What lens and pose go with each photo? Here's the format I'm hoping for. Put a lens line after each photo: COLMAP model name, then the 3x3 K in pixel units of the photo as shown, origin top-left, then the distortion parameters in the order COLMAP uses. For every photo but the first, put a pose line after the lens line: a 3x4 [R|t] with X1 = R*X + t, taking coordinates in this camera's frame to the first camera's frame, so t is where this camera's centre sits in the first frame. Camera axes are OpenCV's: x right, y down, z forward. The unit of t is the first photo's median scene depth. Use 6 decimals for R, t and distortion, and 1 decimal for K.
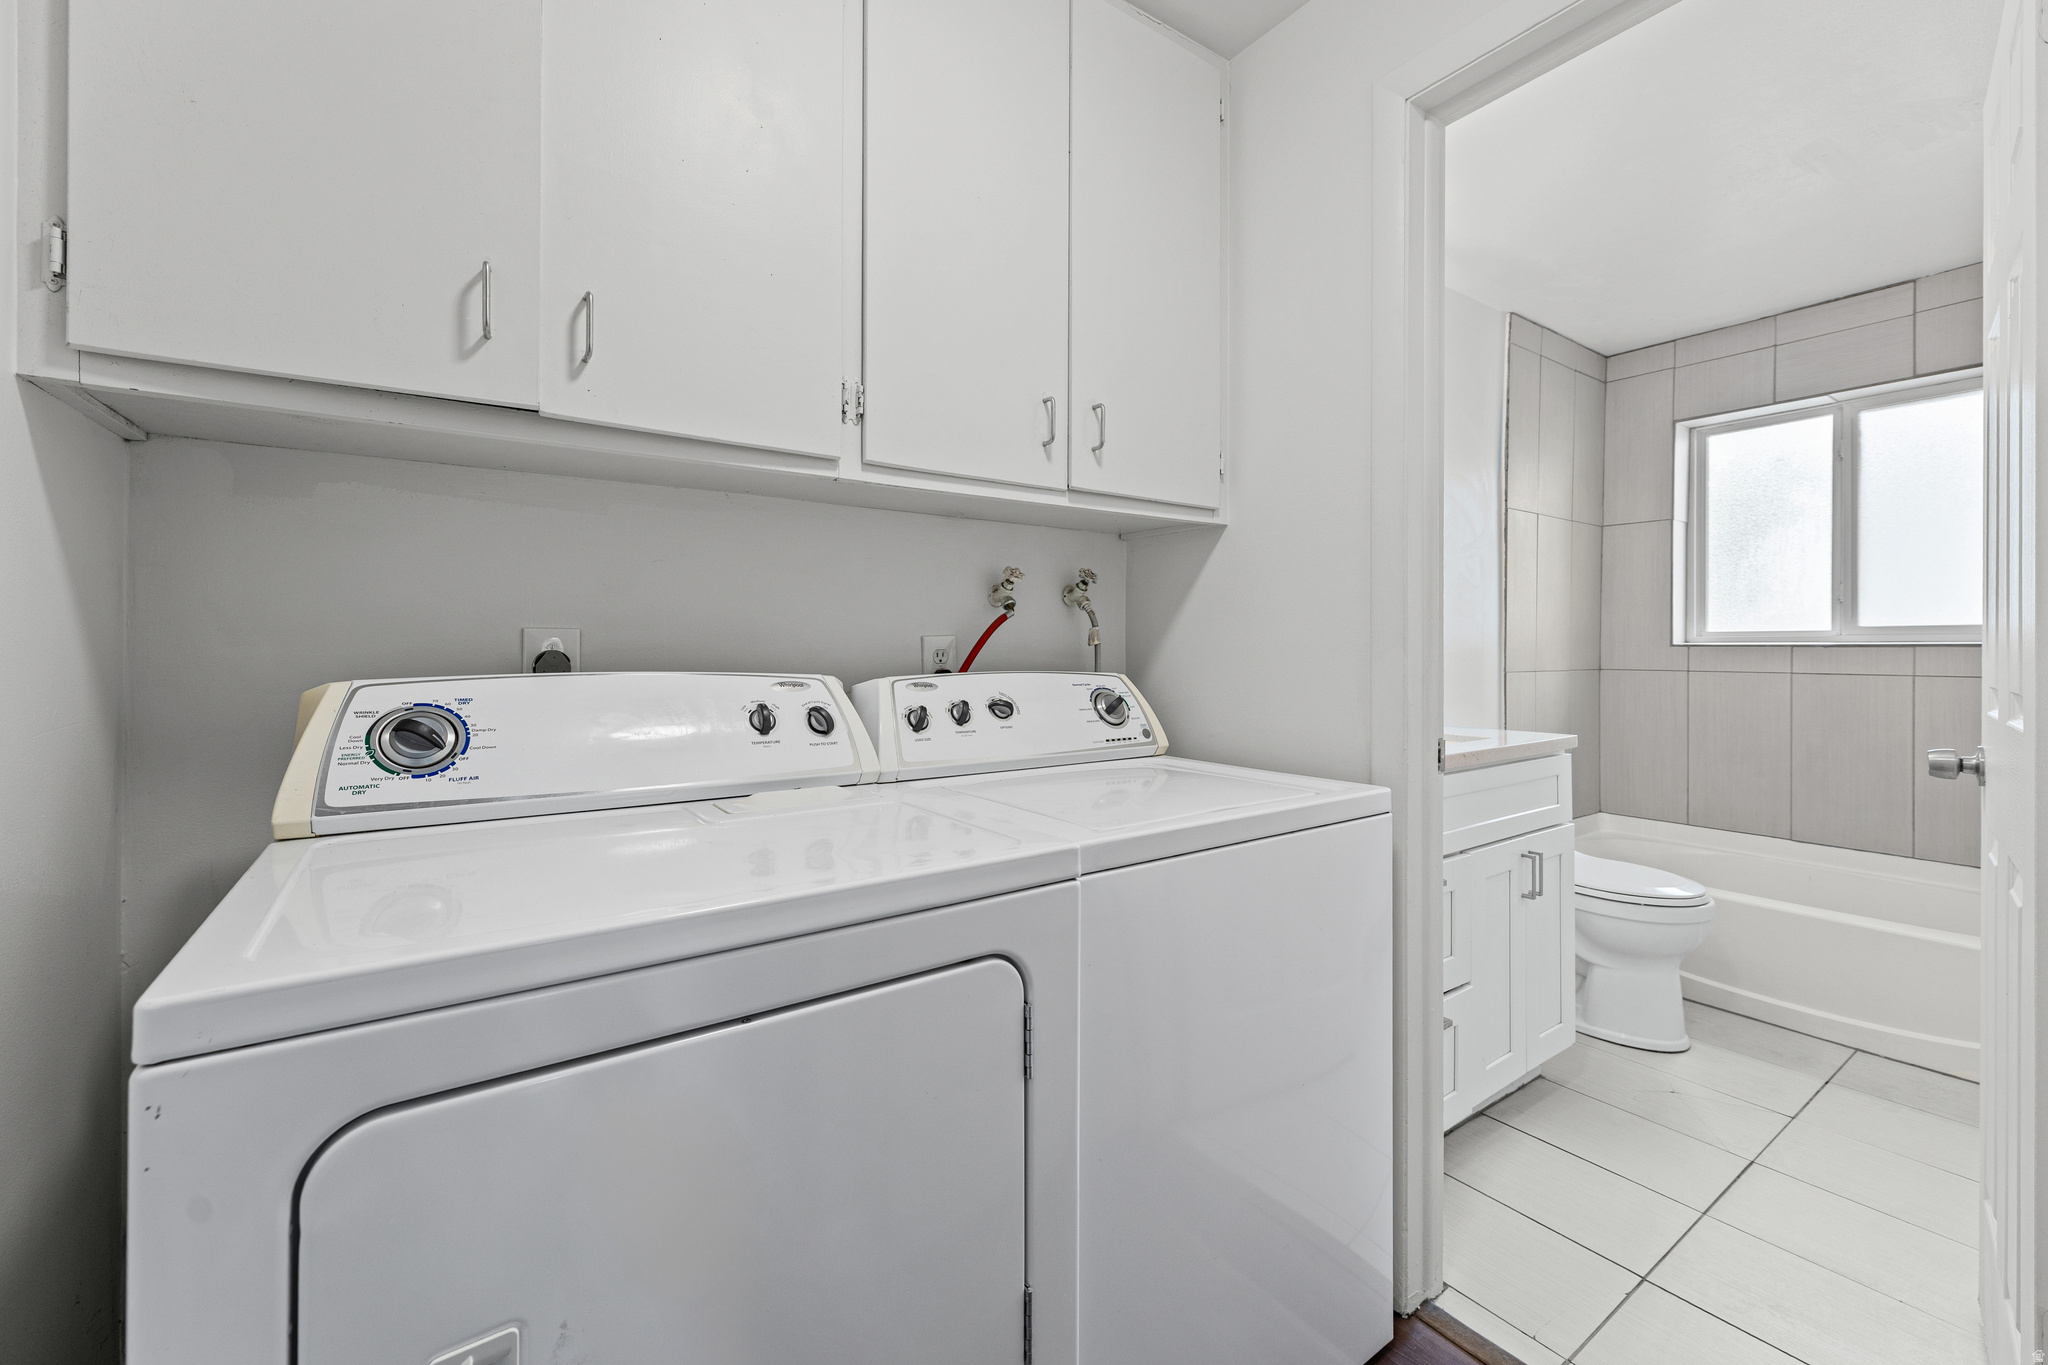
lens RADIAL K [[831.2, 0, 1015.6], [0, 831.2, 650.5], [0, 0, 1]] dist [0.002535, 0.000192]
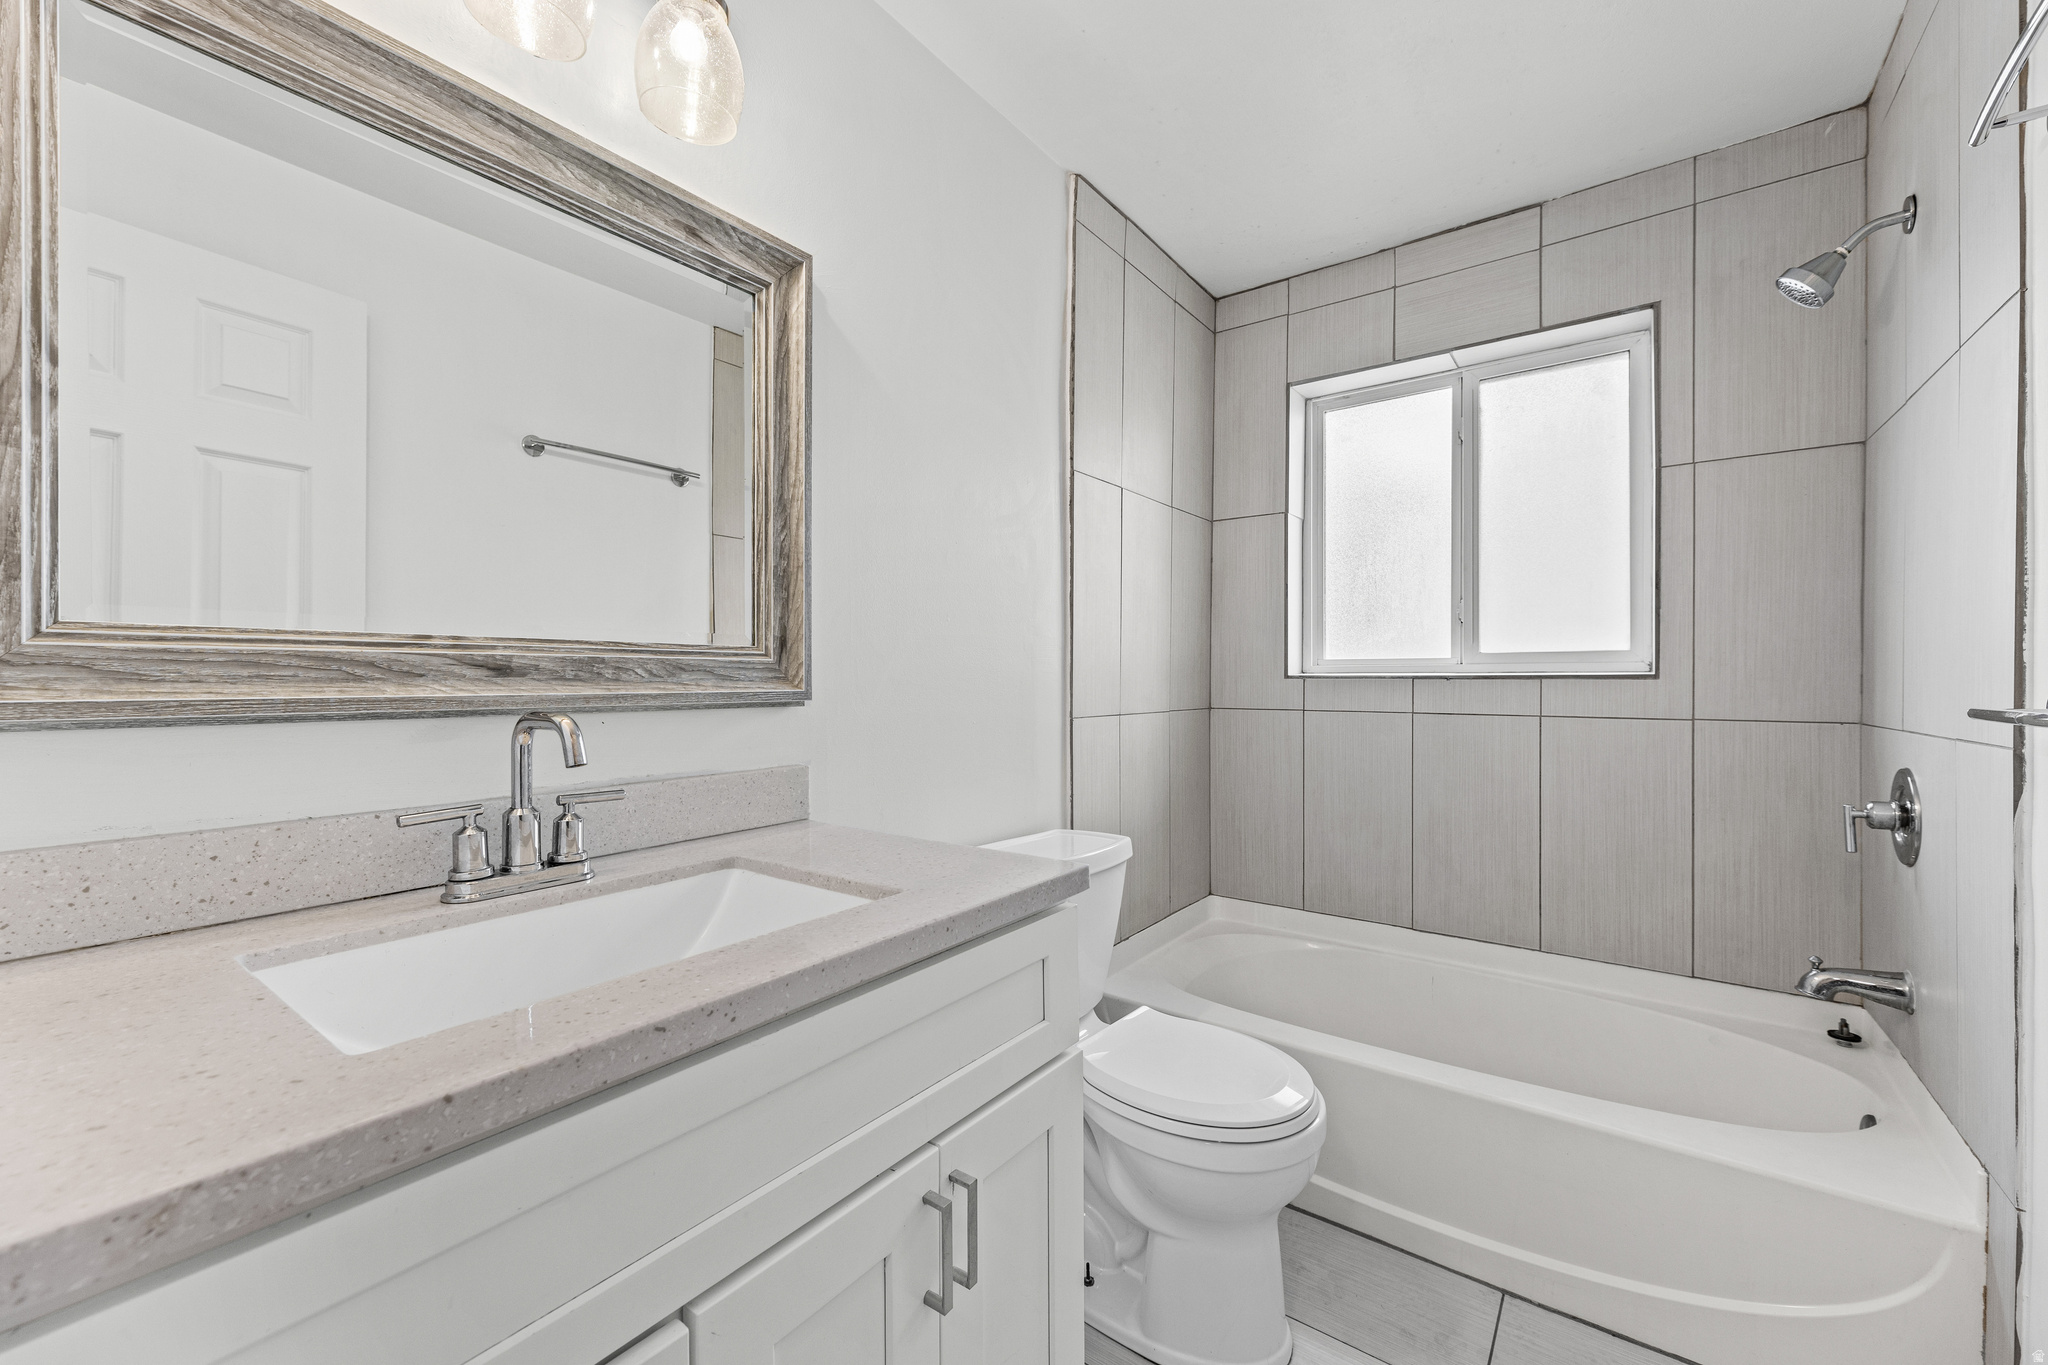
lens RADIAL K [[831.2, 0, 1022.2], [0, 831.2, 681.0], [0, 0, 1]] dist [0.002535, 0.000192]
pose [[0.945773, -0.002702, 0.324816, 0.328914], [0.002600, 0.999996, 0.000748, -0.003417], [-0.324817, 0.000137, 0.945777, 0.377505]]
